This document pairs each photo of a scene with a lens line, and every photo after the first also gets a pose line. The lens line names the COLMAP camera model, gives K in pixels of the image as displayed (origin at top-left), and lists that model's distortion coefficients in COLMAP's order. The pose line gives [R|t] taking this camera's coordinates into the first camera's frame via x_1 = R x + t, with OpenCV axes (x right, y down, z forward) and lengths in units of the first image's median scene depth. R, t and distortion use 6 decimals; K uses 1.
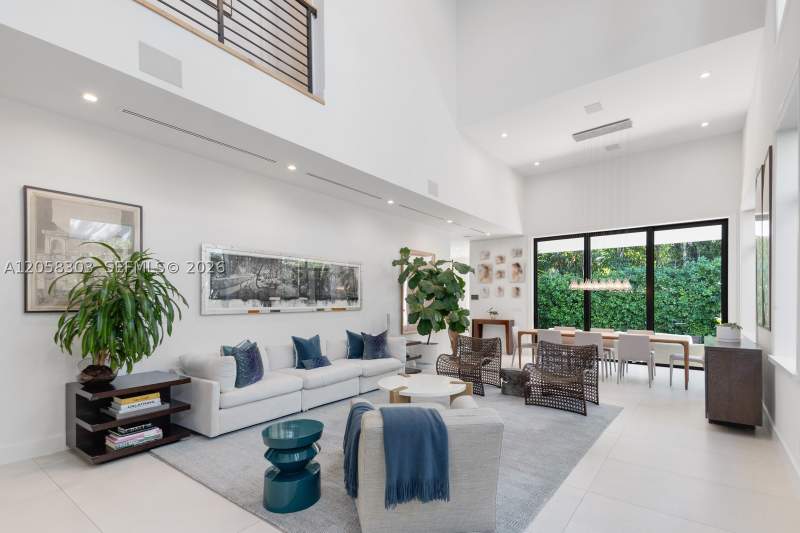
lens RADIAL K [[388.1, 0, 364.1], [0, 388.1, 298.9], [0, 0, 1]] dist [0.023557, 0.000398]
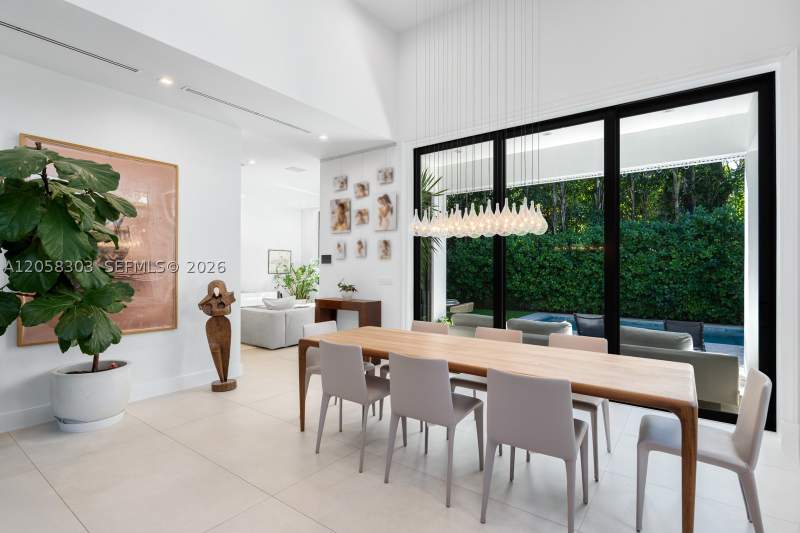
lens RADIAL K [[388.1, 0, 403.8], [0, 388.1, 266.0], [0, 0, 1]] dist [0.023557, 0.000398]
pose [[0.997166, -0.002250, 0.075201, 0.364892], [0.002073, 0.999995, 0.002434, 0.004007], [-0.075206, -0.002271, 0.997165, 0.450348]]
